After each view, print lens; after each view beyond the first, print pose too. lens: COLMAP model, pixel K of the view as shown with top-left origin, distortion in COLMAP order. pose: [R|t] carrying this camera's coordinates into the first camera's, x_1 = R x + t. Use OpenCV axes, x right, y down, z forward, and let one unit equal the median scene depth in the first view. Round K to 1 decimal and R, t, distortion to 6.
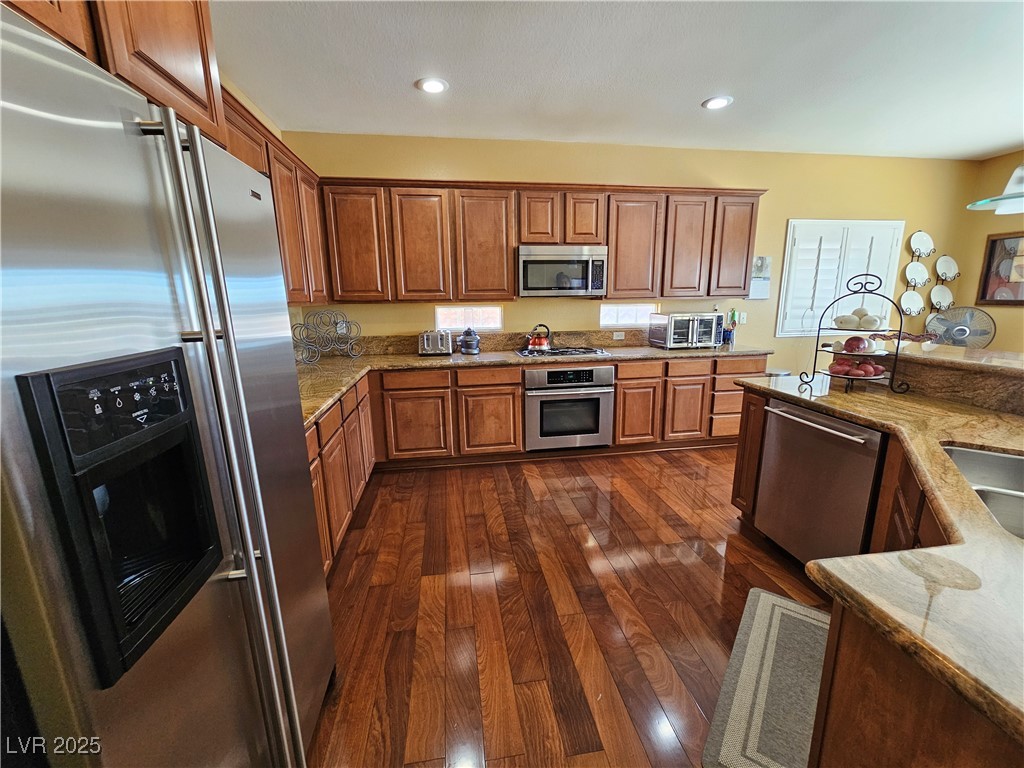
lens RADIAL K [[419.1, 0, 511.2], [0, 419.1, 382.5], [0, 0, 1]] dist [0.004640, -0.000143]
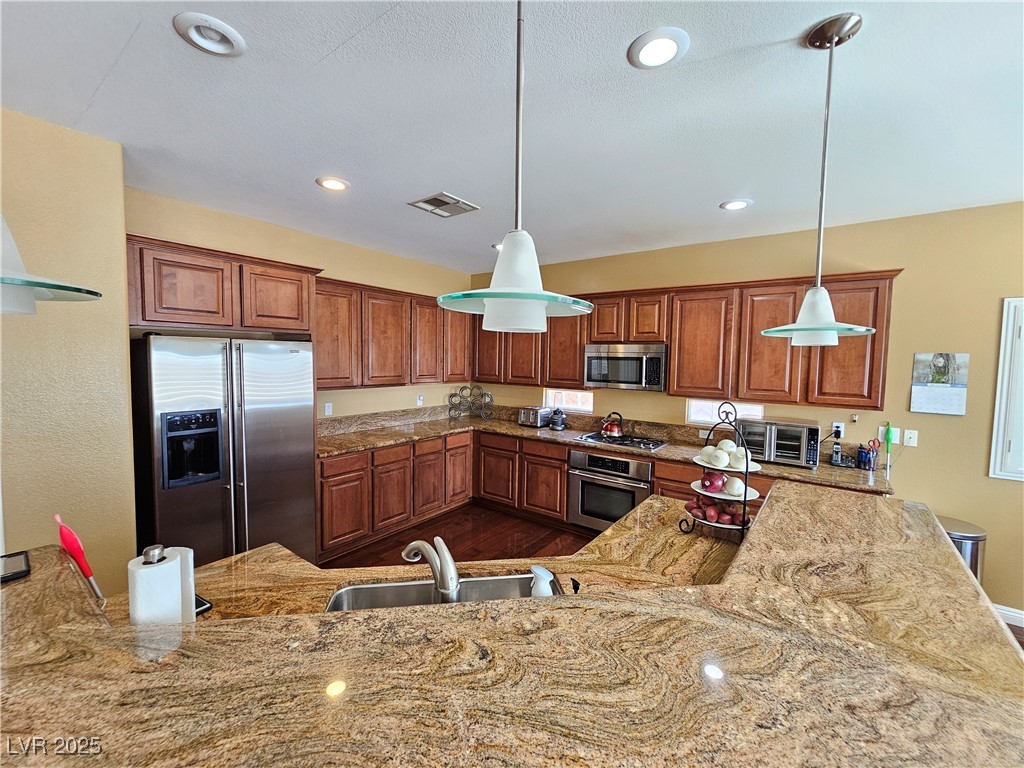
lens RADIAL K [[419.1, 0, 514.7], [0, 419.1, 384.5], [0, 0, 1]] dist [0.004640, -0.000143]
pose [[0.708208, 0.073481, -0.702169, 0.684020], [-0.171944, 0.982574, -0.070598, -0.094052], [0.684745, 0.170732, 0.708501, 0.046791]]
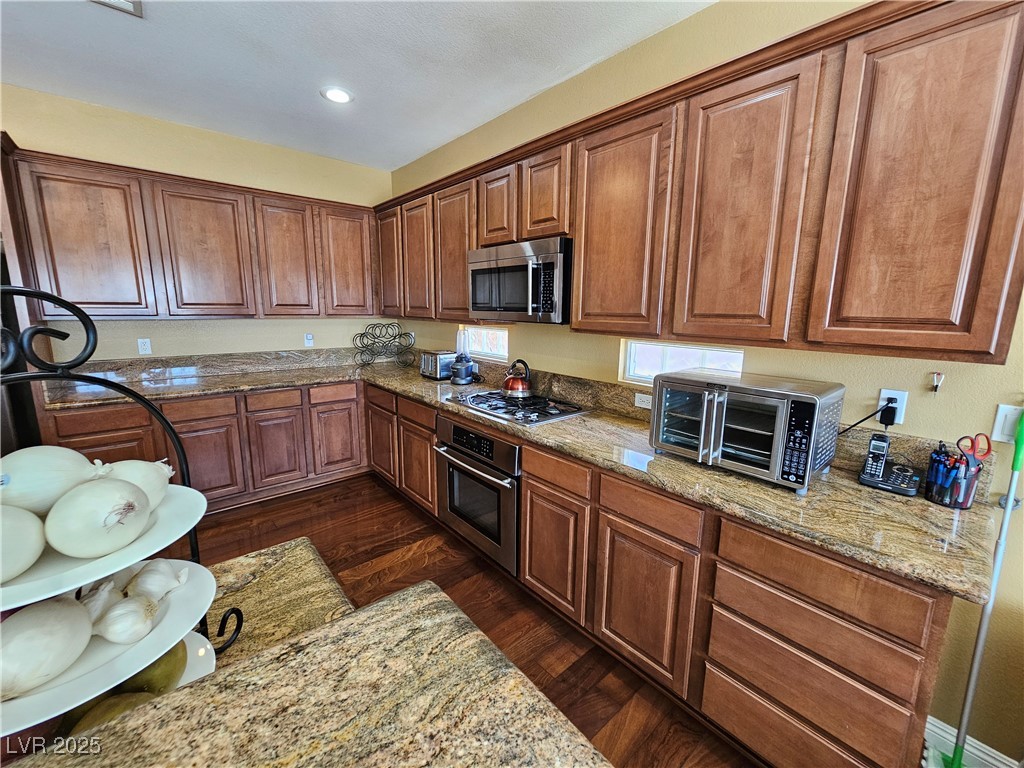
lens RADIAL K [[419.1, 0, 514.3], [0, 419.1, 381.6], [0, 0, 1]] dist [0.004640, -0.000143]
pose [[0.530678, 0.171788, -0.829982, 0.687798], [-0.193469, 0.977944, 0.078711, -0.166049], [0.825197, 0.118806, 0.552209, 0.655340]]
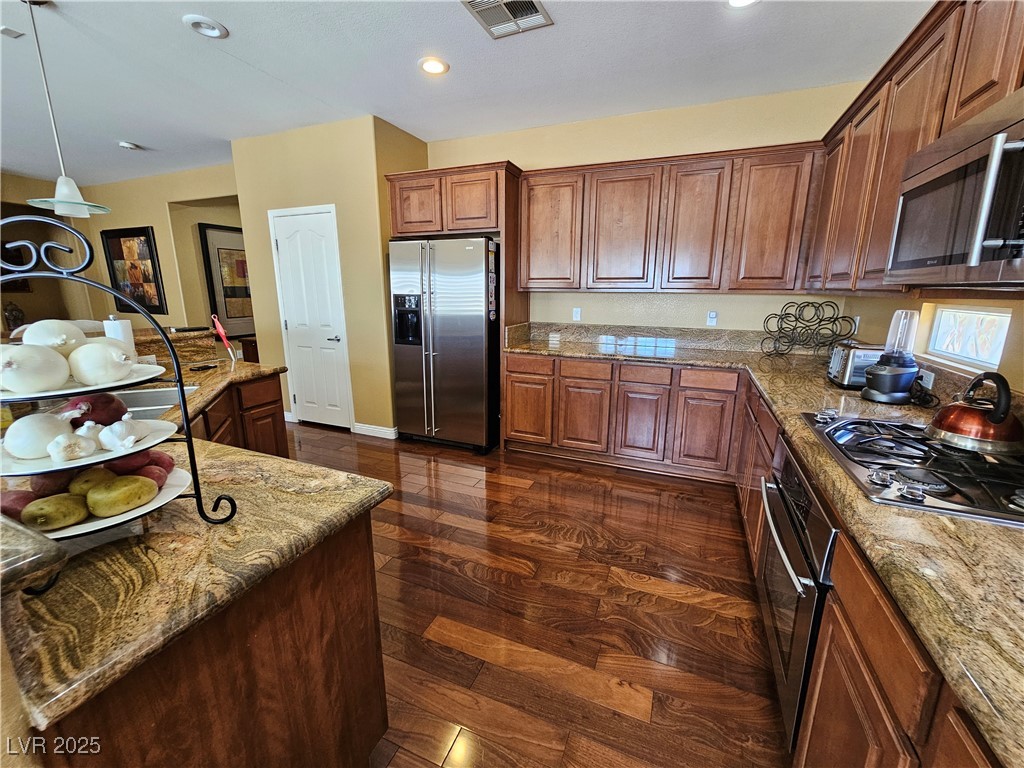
lens RADIAL K [[419.1, 0, 514.2], [0, 419.1, 382.3], [0, 0, 1]] dist [0.004640, -0.000143]
pose [[-0.522597, 0.197930, -0.829286, 0.567611], [-0.172311, 0.928086, 0.330098, -0.186775], [0.834986, 0.315404, -0.450910, 0.896700]]
